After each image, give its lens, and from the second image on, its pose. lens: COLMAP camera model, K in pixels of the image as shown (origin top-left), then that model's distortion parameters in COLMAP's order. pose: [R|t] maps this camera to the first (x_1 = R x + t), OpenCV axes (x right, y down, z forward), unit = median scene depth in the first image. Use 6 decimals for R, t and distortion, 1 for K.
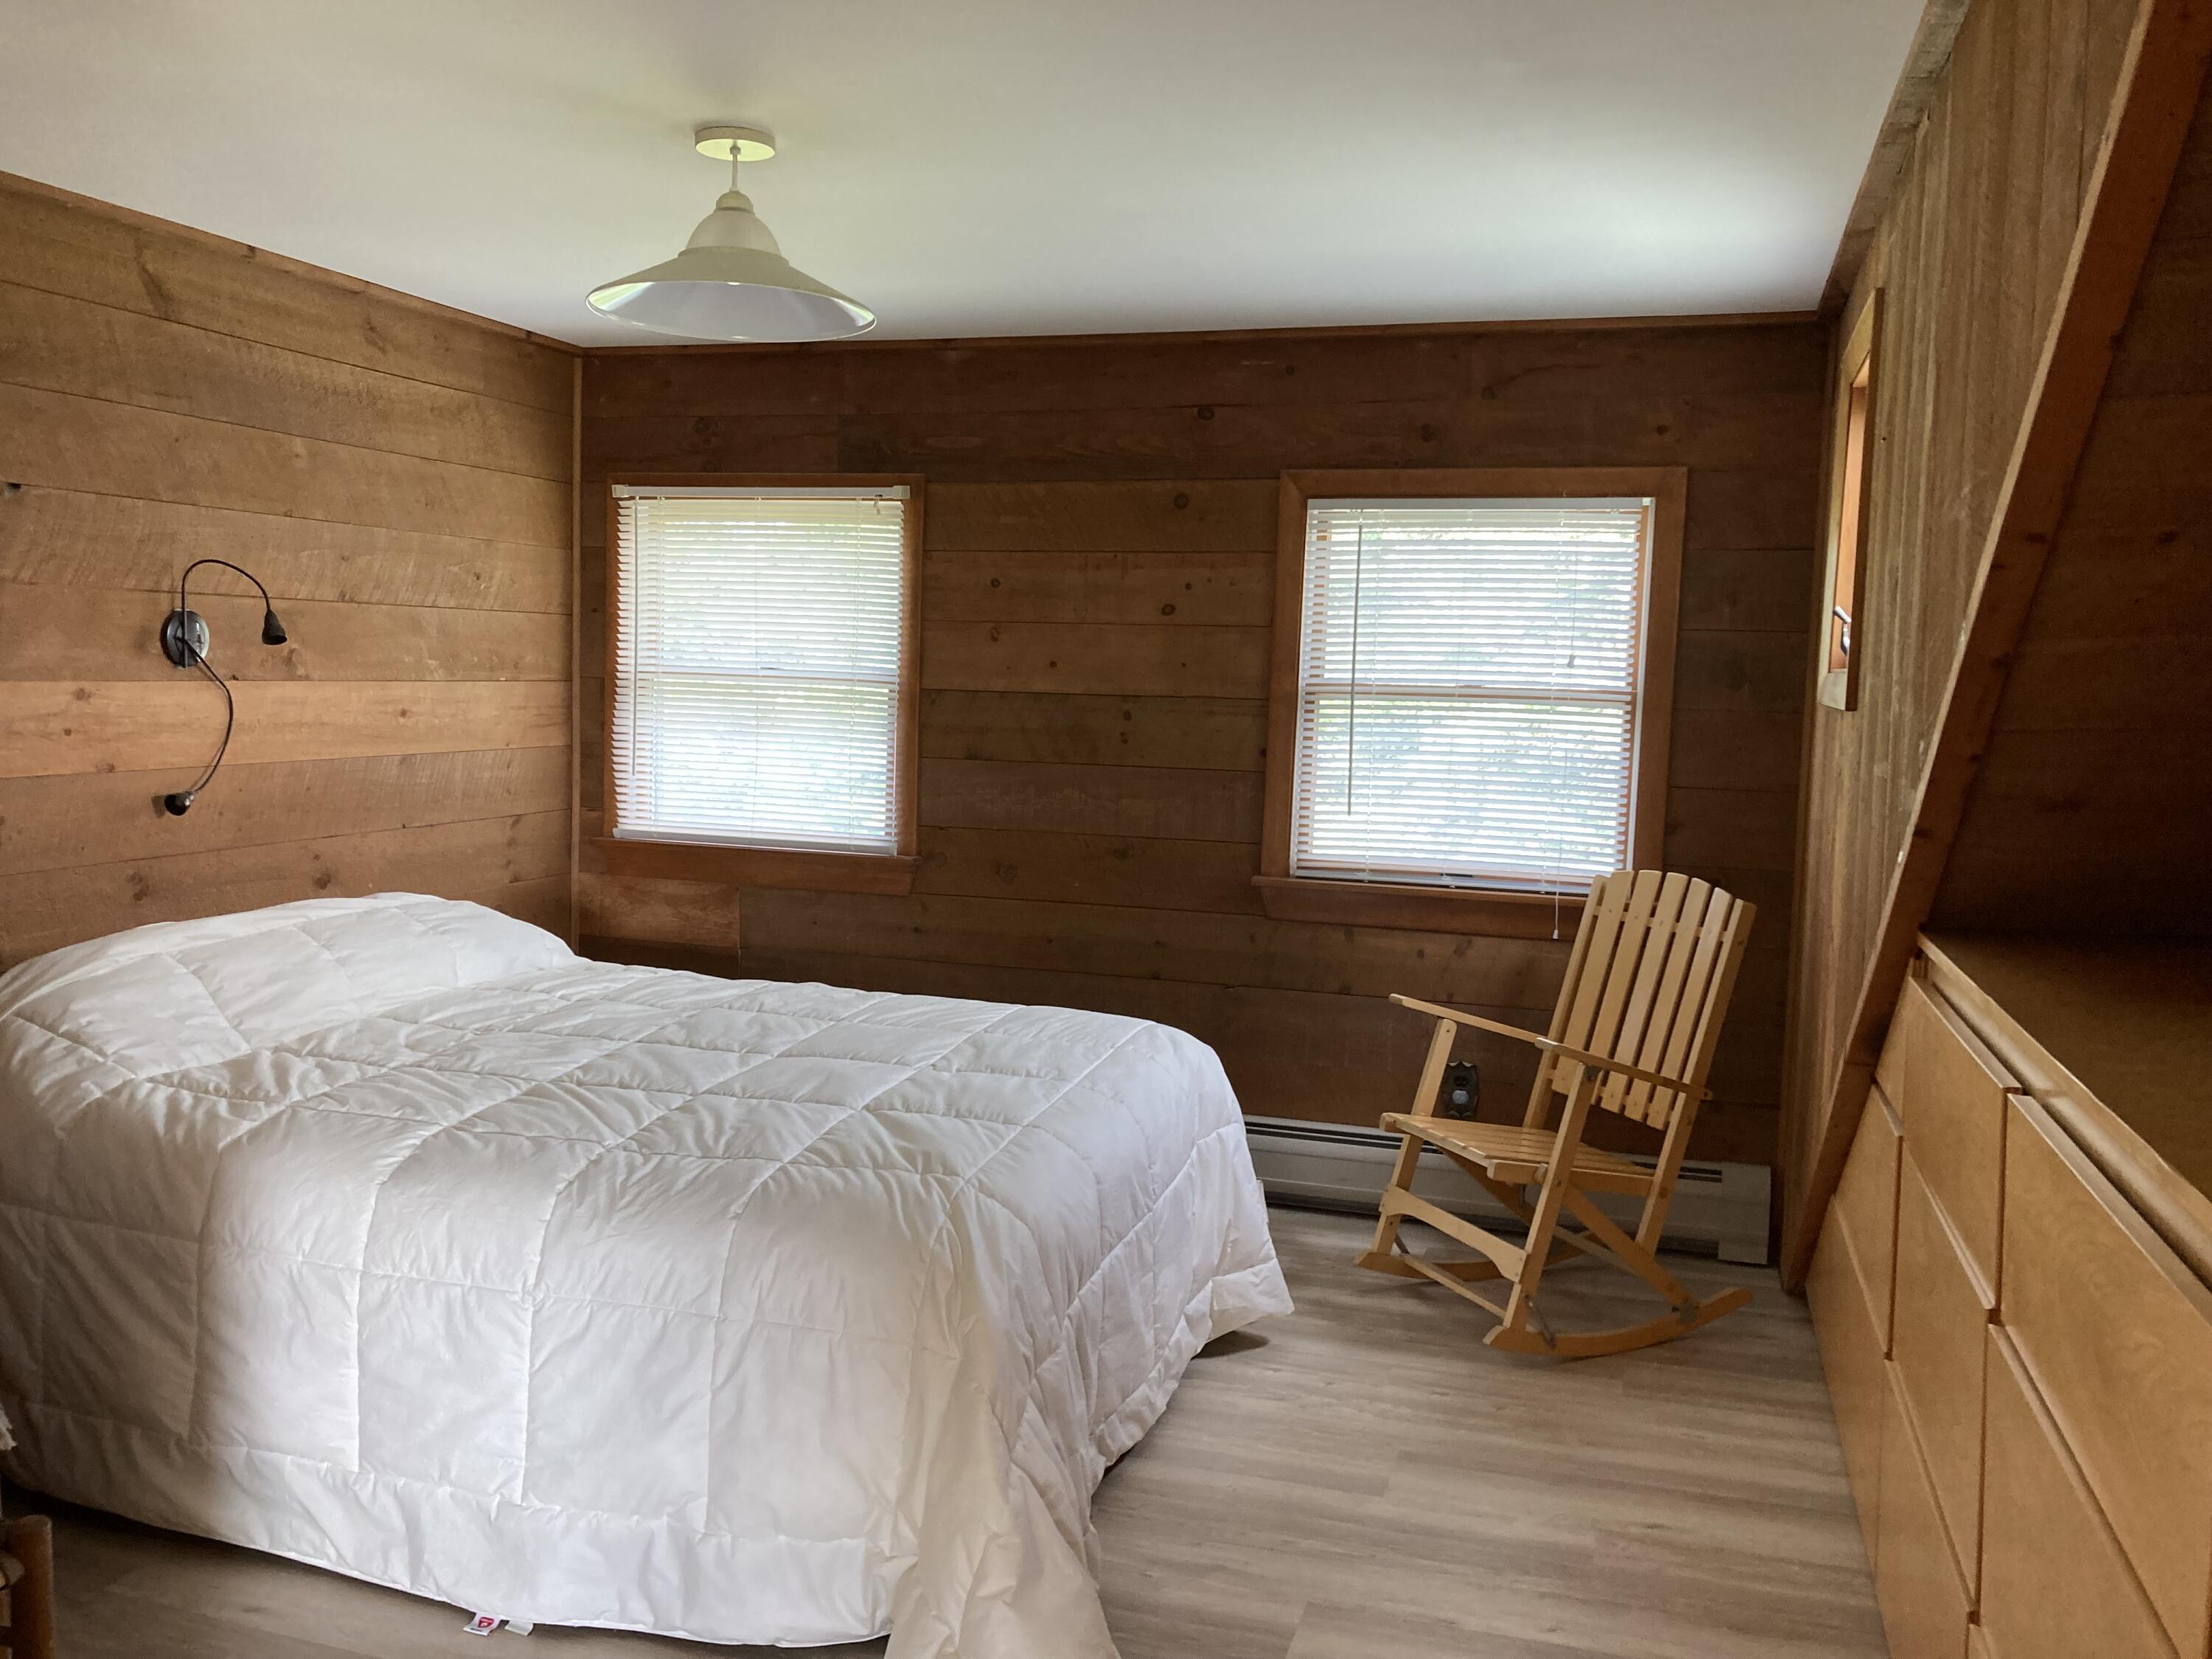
lens RADIAL K [[1802.0, 0, 1107.5], [0, 1802.0, 826.8], [0, 0, 1]] dist [0.011019, -0.002614]
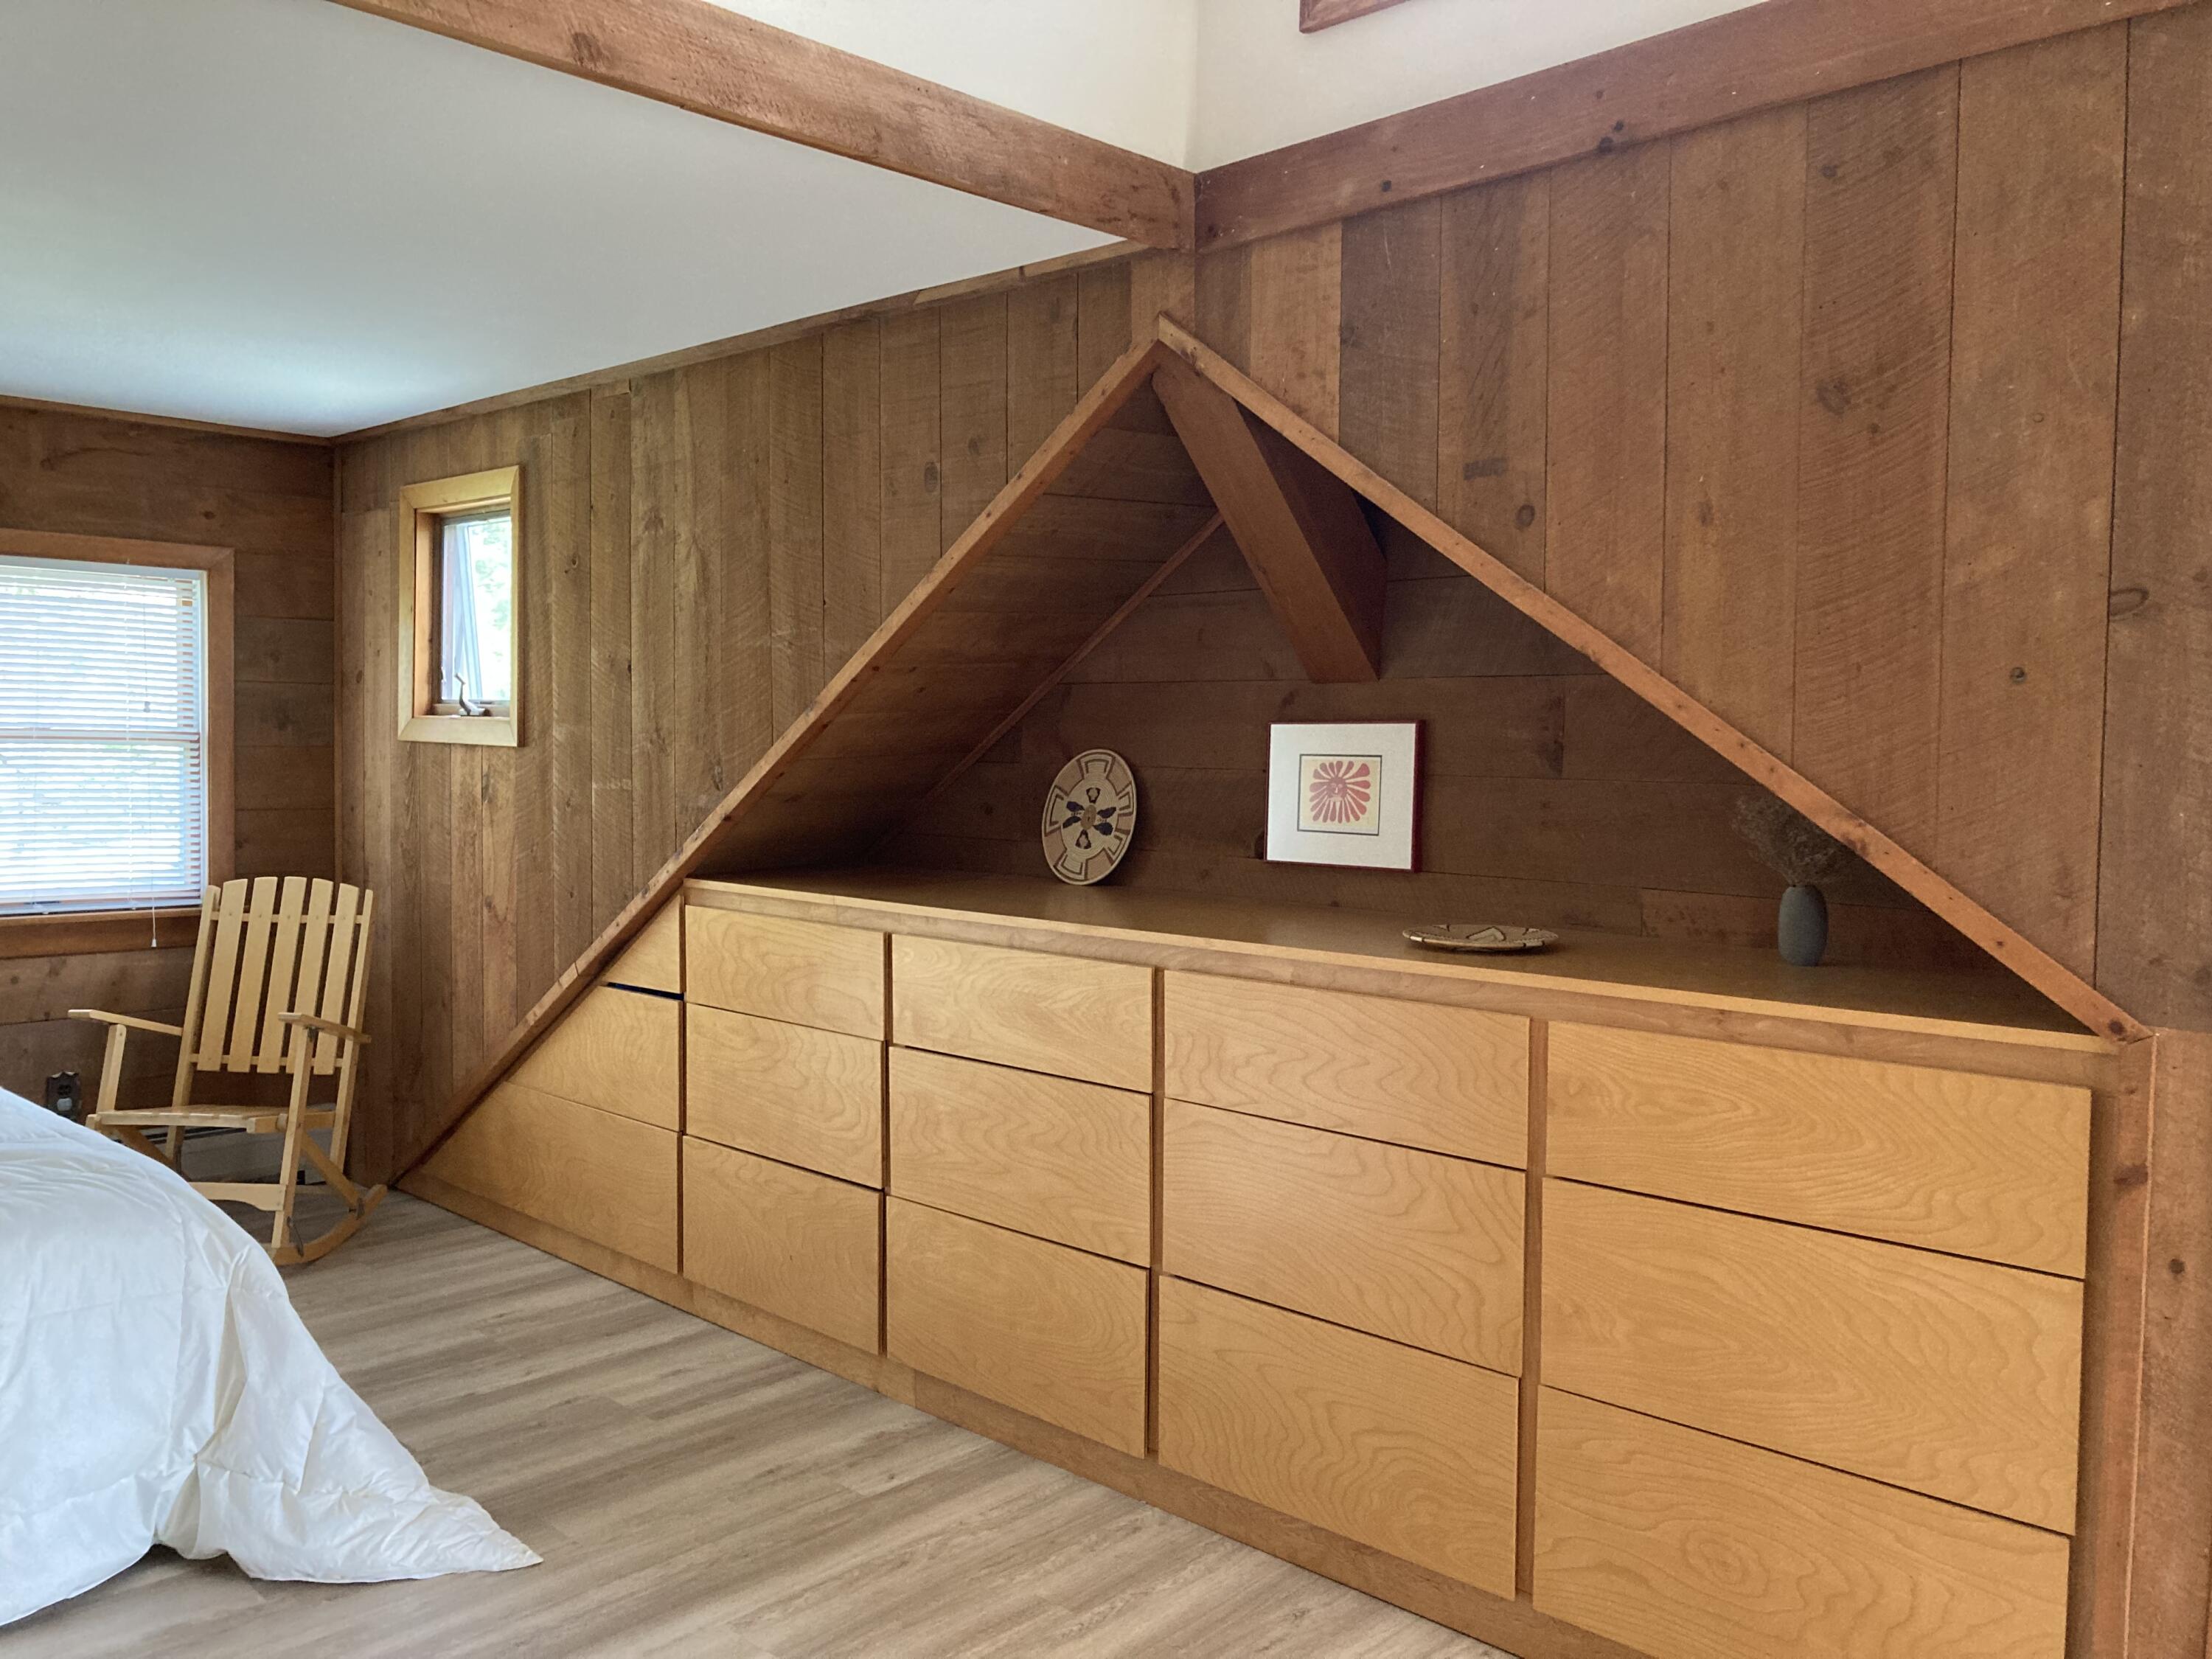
lens RADIAL K [[1802.0, 0, 1107.0], [0, 1802.0, 826.0], [0, 0, 1]] dist [0.011019, -0.002614]
pose [[0.446441, -0.065897, 0.892383, -0.530253], [0.071670, 0.996714, 0.037747, -0.015955], [-0.891938, 0.047105, 0.449697, -0.071266]]
